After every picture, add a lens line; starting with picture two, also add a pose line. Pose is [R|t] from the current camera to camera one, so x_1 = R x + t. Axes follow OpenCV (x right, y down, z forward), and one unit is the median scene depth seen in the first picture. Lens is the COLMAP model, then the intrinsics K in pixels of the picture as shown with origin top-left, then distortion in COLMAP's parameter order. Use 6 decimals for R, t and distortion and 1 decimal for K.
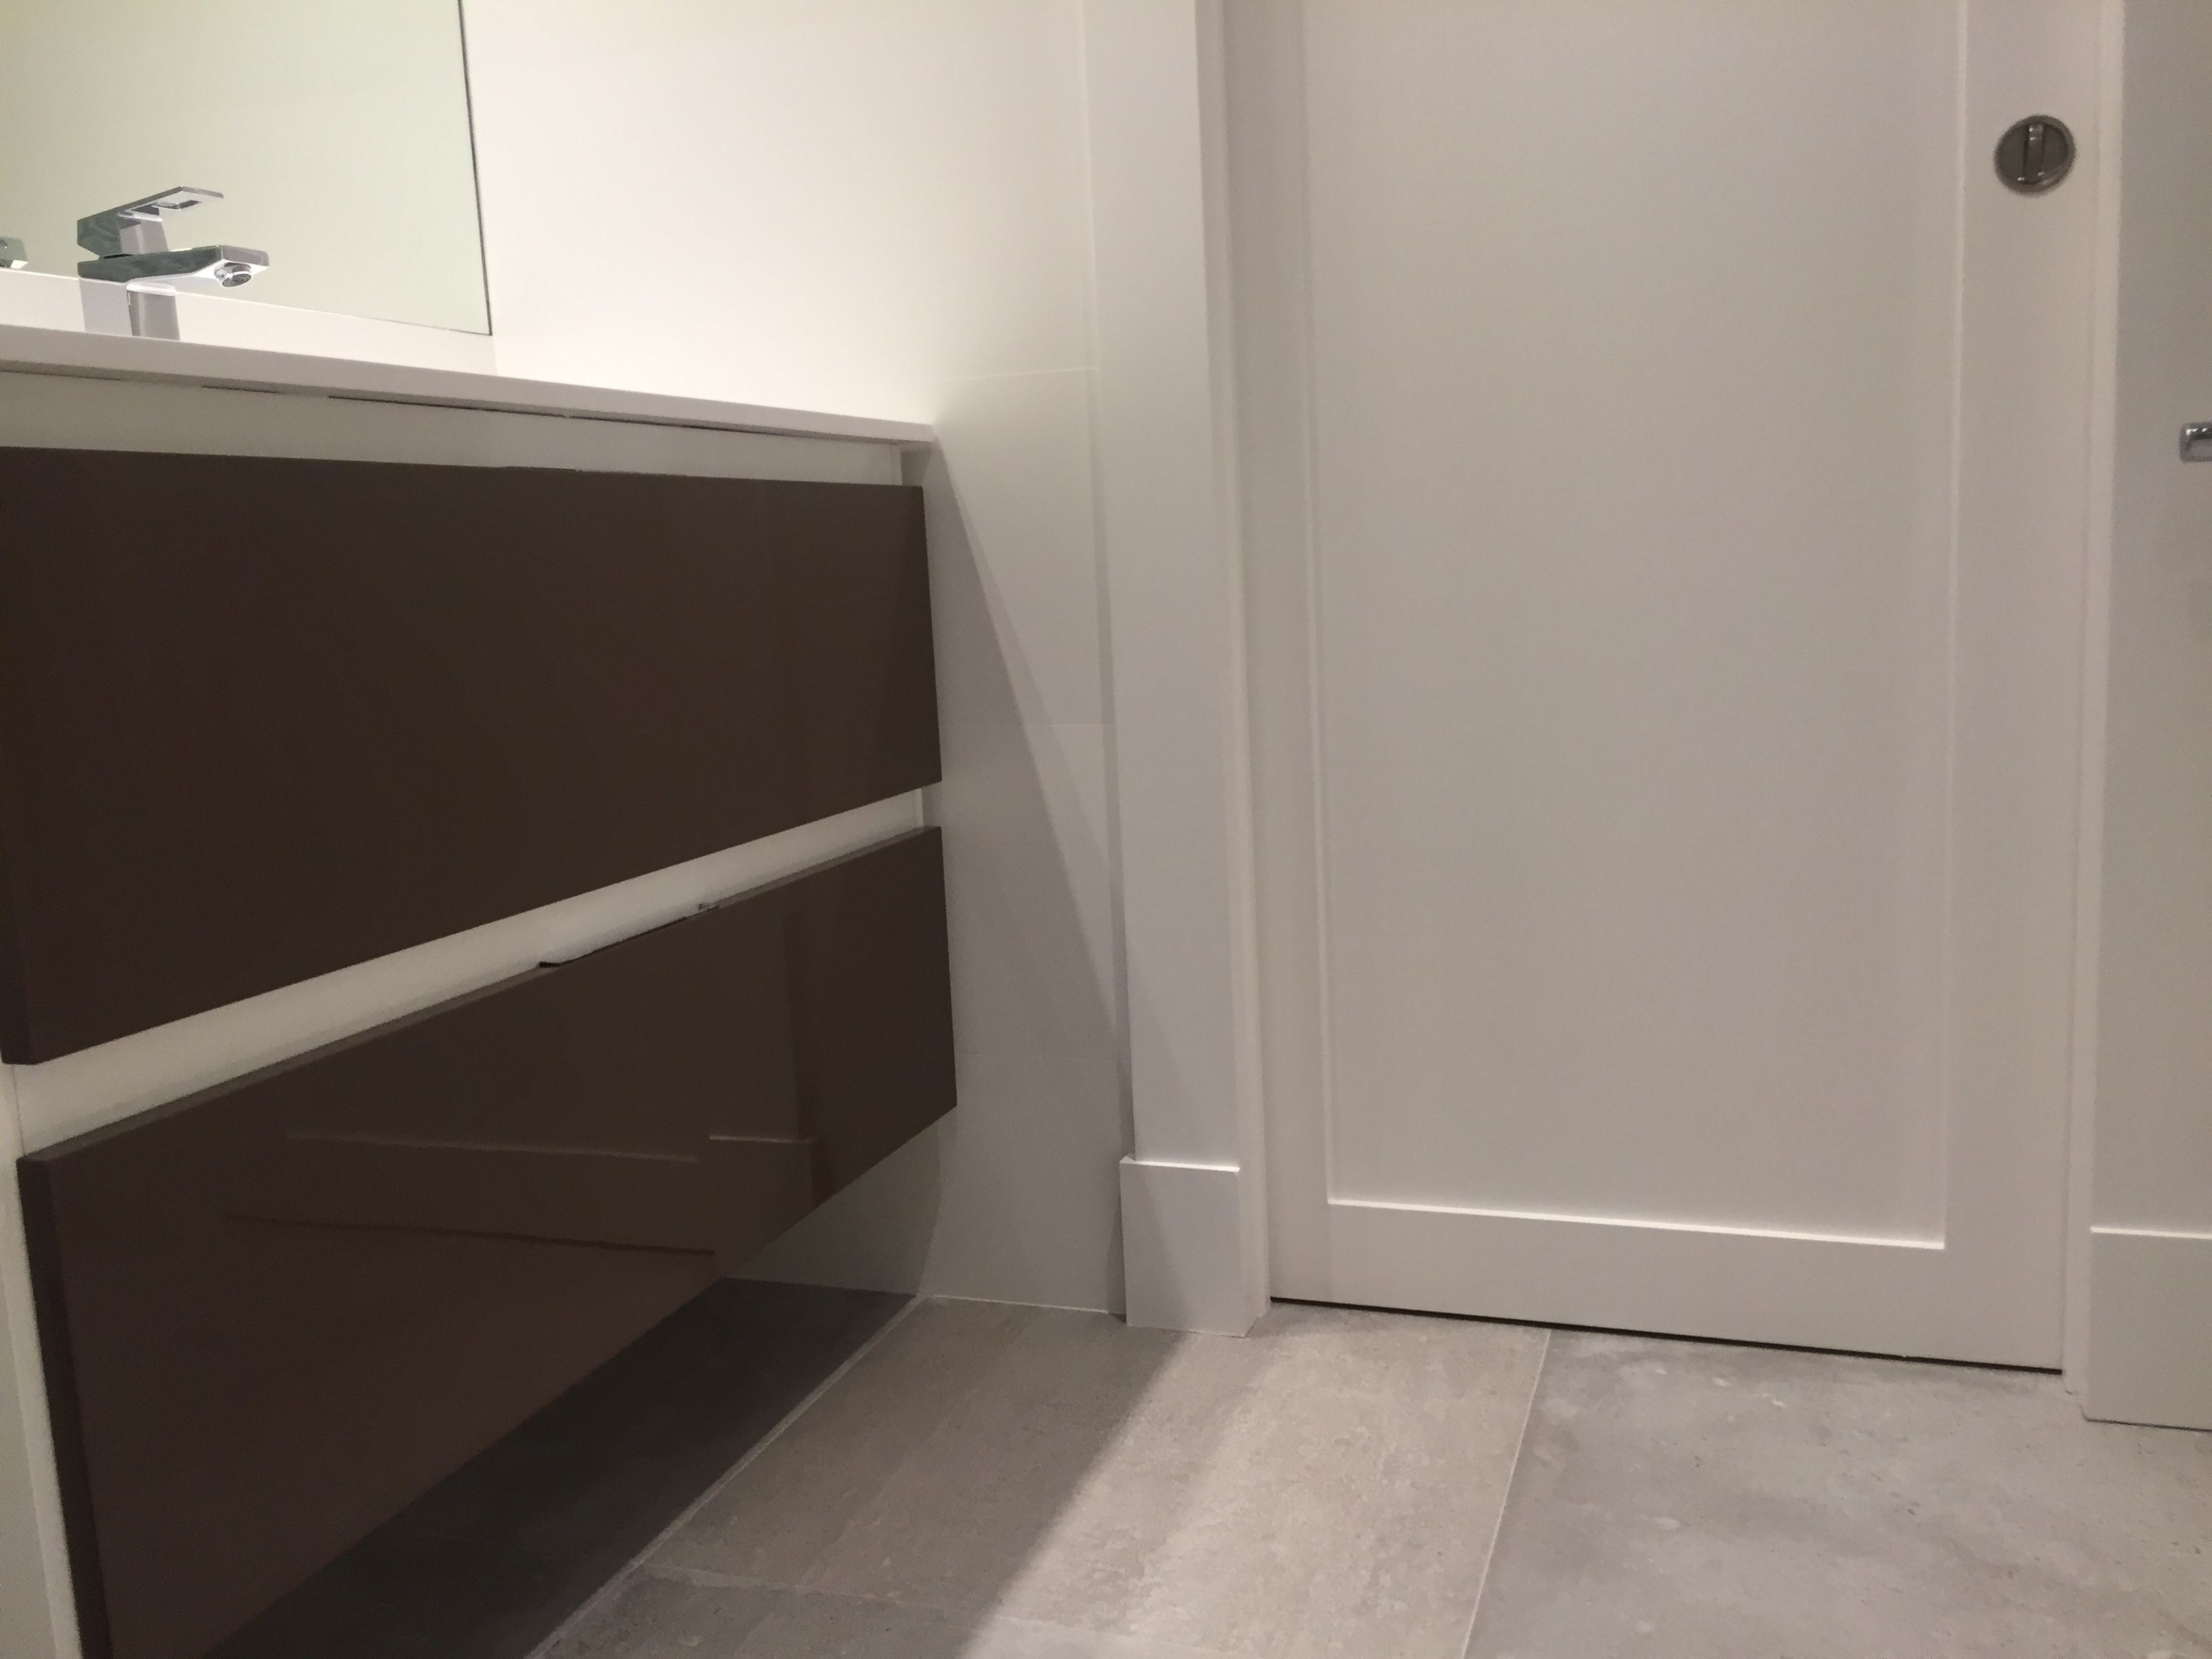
lens RADIAL K [[1928.0, 0, 1104.1], [0, 1928.0, 816.3], [0, 0, 1]] dist [0.084512, -0.111776]
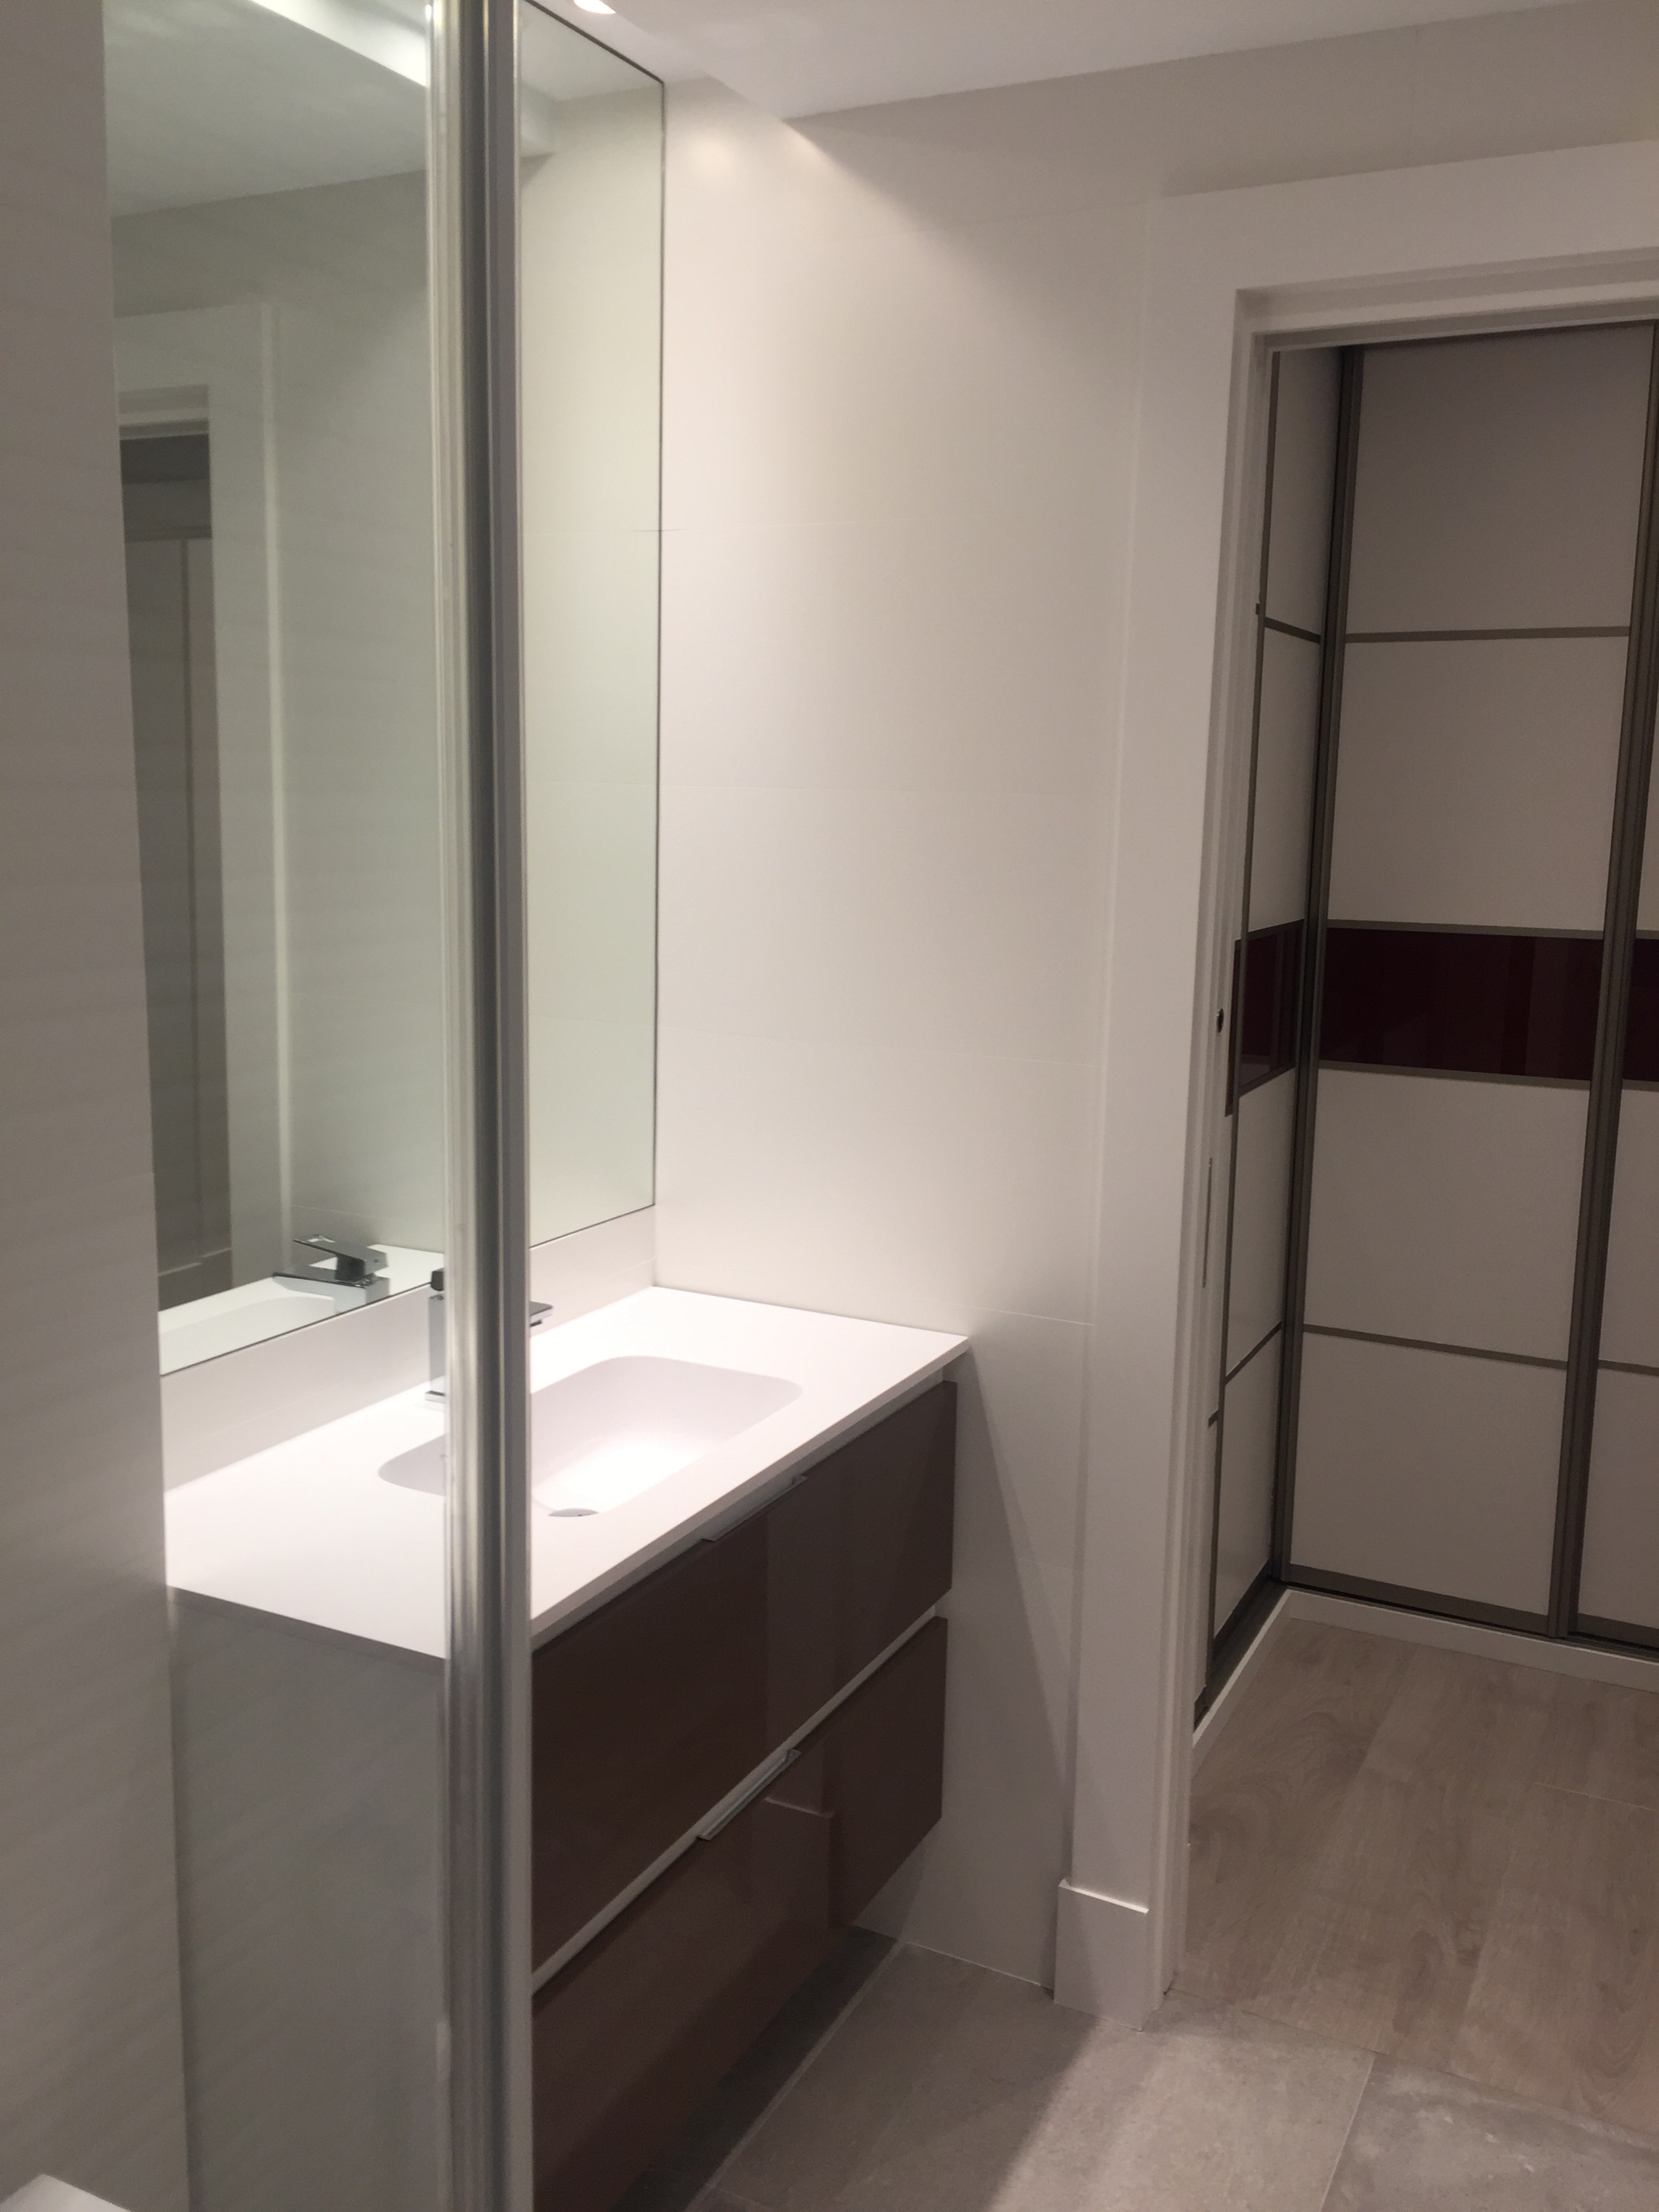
lens RADIAL K [[1928.0, 0, 825.7], [0, 1928.0, 1110.6], [0, 0, 1]] dist [0.084512, -0.111776]
pose [[0.988645, 0.087695, -0.122023, -0.036843], [-0.084122, 0.995870, 0.034140, -0.422975], [0.124513, -0.023488, 0.991940, -0.385469]]
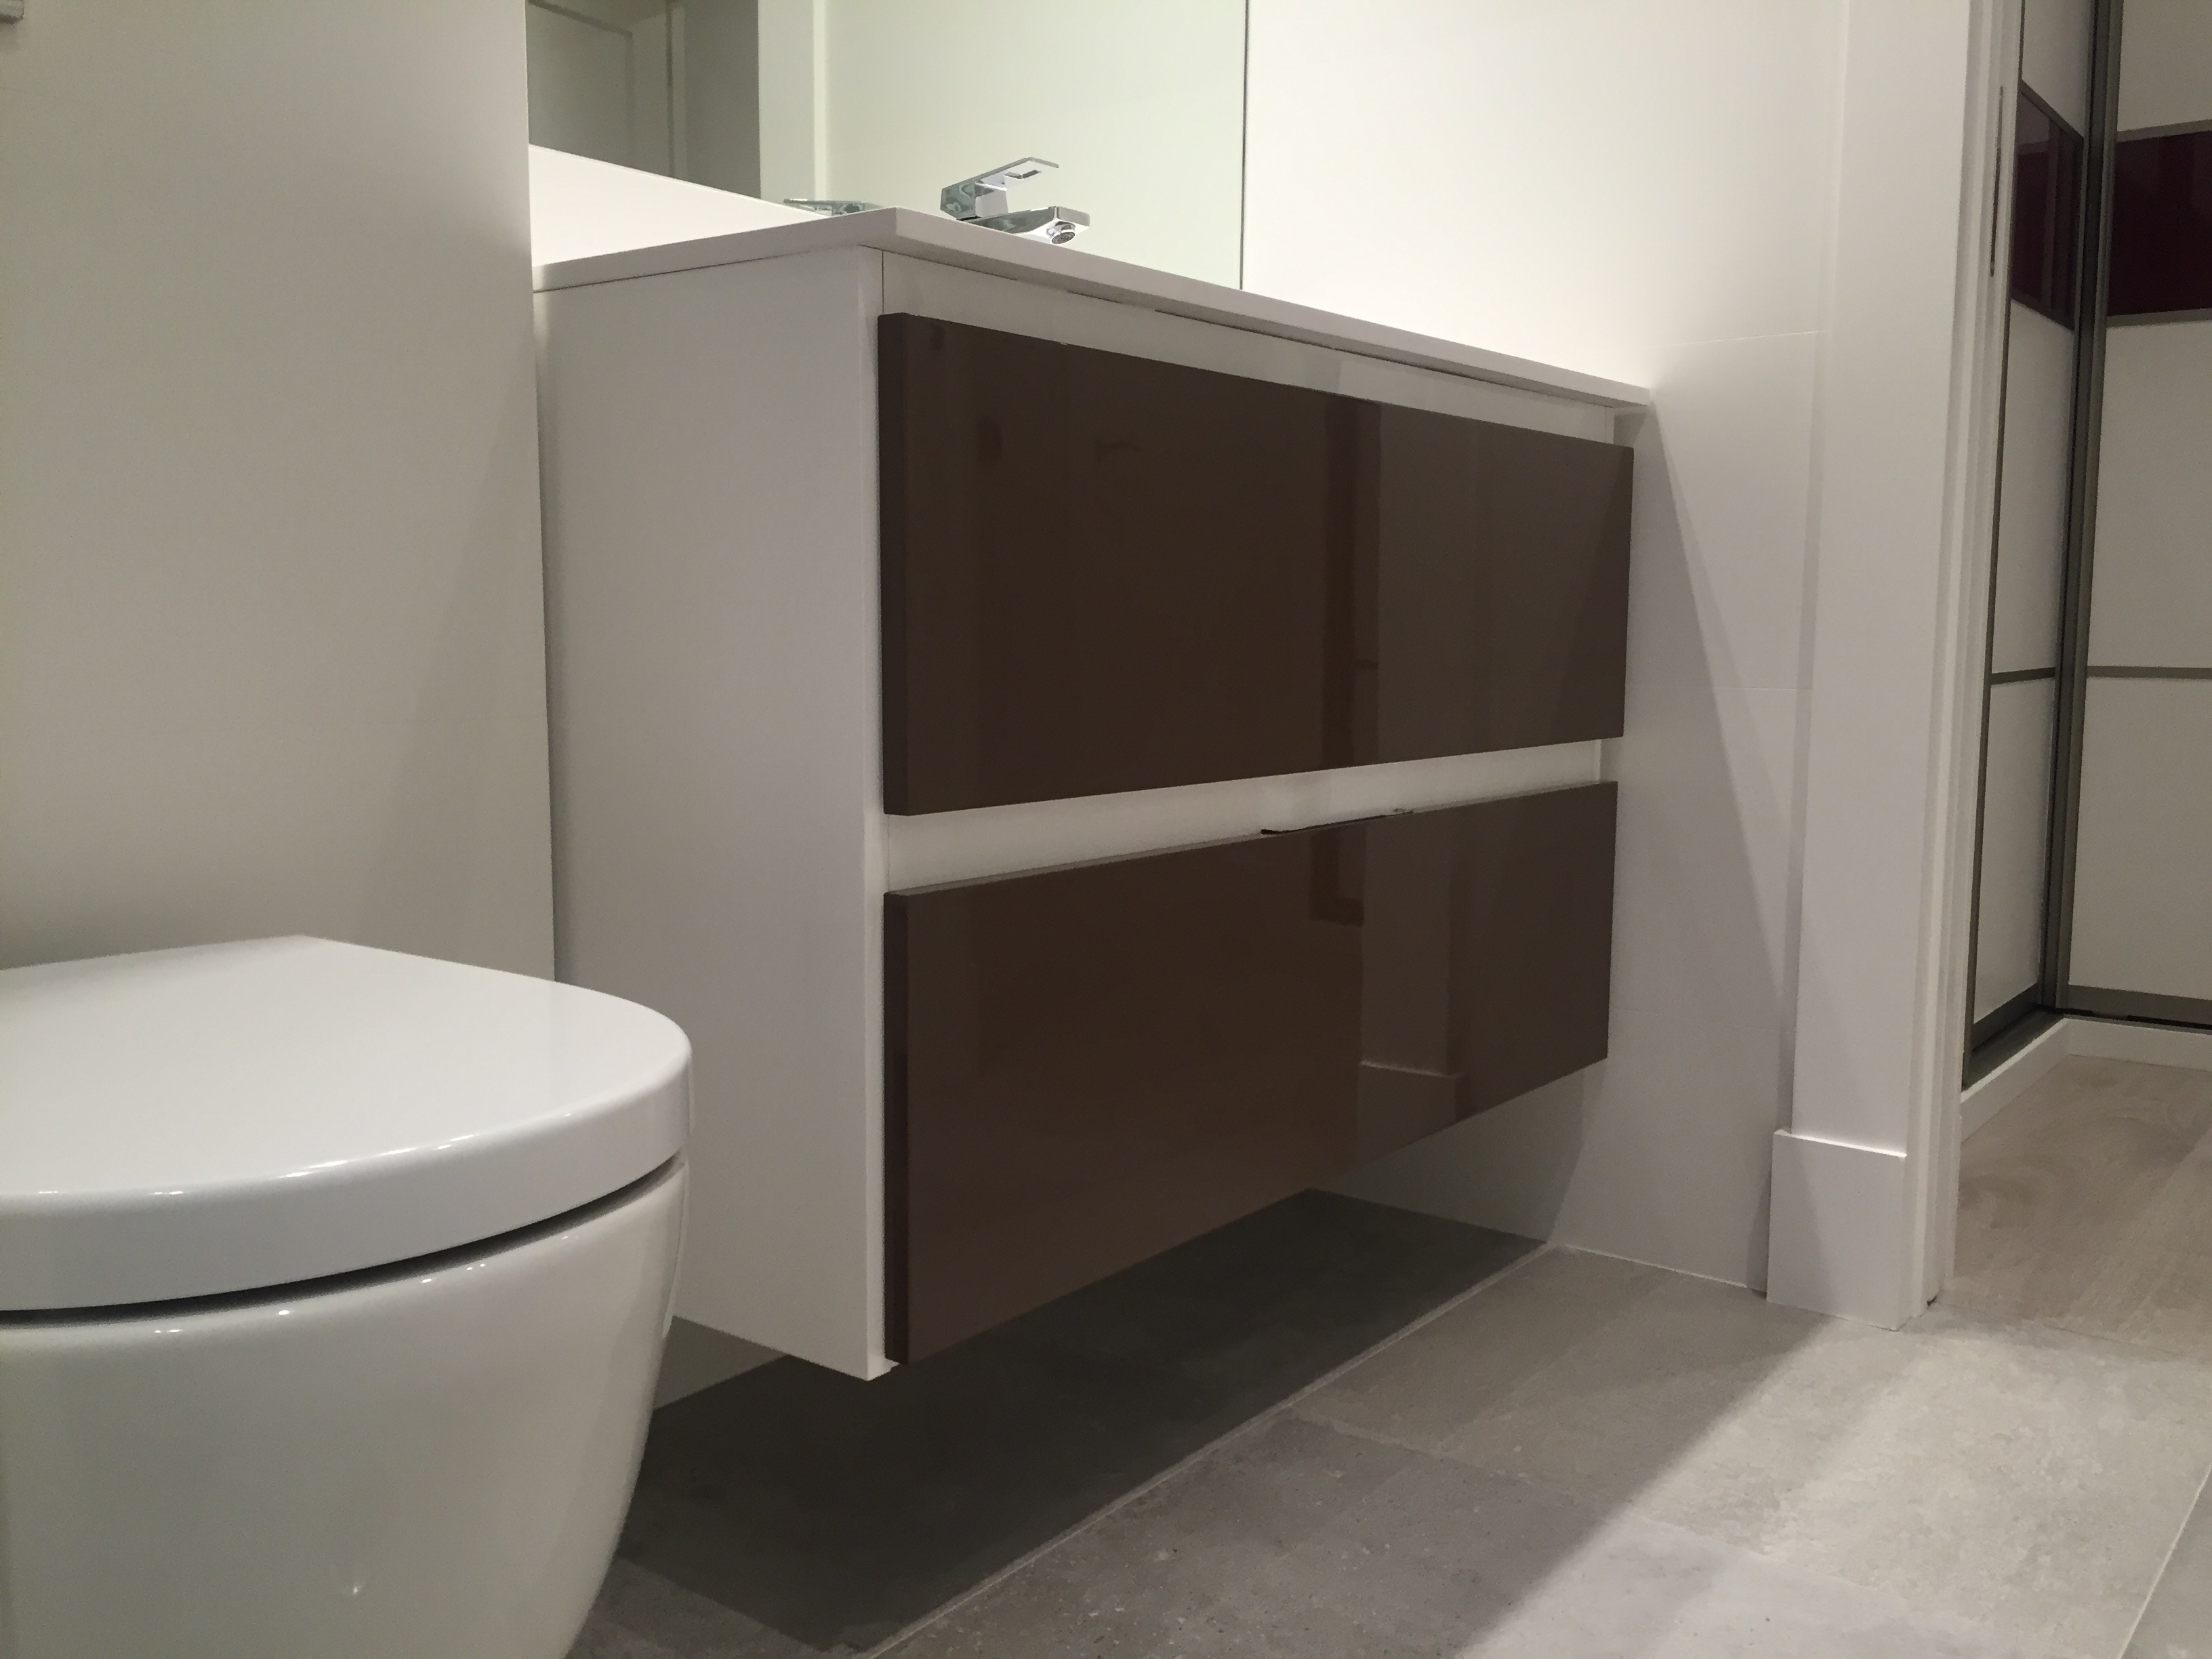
lens RADIAL K [[1928.0, 0, 1101.0], [0, 1928.0, 813.3], [0, 0, 1]] dist [0.084512, -0.111776]
pose [[0.945963, 0.088217, -0.312044, -0.022842], [-0.096630, 0.995253, -0.011569, 0.064862], [0.309543, 0.041097, 0.949997, -0.067392]]
